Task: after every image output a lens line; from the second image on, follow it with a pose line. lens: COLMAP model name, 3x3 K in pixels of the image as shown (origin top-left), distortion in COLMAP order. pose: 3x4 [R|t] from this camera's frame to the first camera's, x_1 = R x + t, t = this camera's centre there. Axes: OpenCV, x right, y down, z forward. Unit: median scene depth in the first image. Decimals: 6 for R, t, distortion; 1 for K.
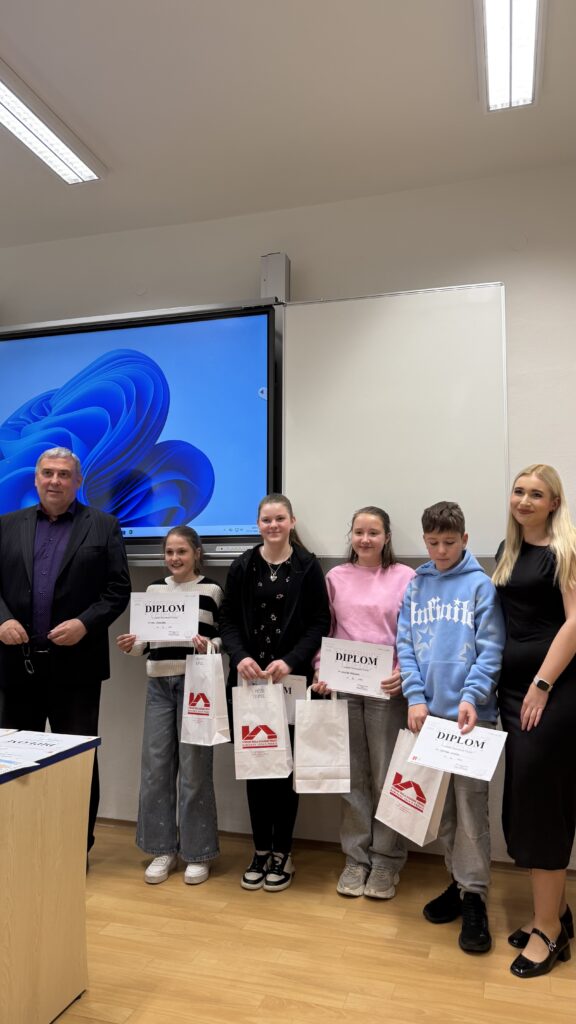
lens RADIAL K [[732.3, 0, 288.0], [0, 732.3, 512.0], [0, 0, 1]] dist [0.021344, -0.042274]
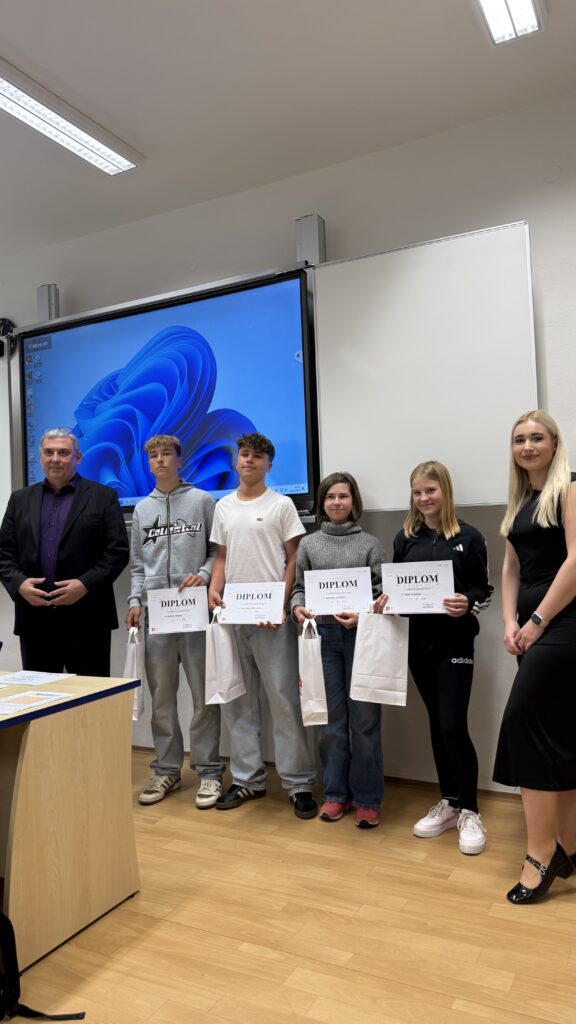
lens RADIAL K [[725.9, 0, 288.3], [0, 725.9, 525.9], [0, 0, 1]] dist [0.004489, -0.039031]
pose [[0.980751, -0.046339, -0.189683, 0.178066], [0.061019, 0.995515, 0.072294, 0.001501], [0.185483, -0.082476, 0.979180, -0.037042]]
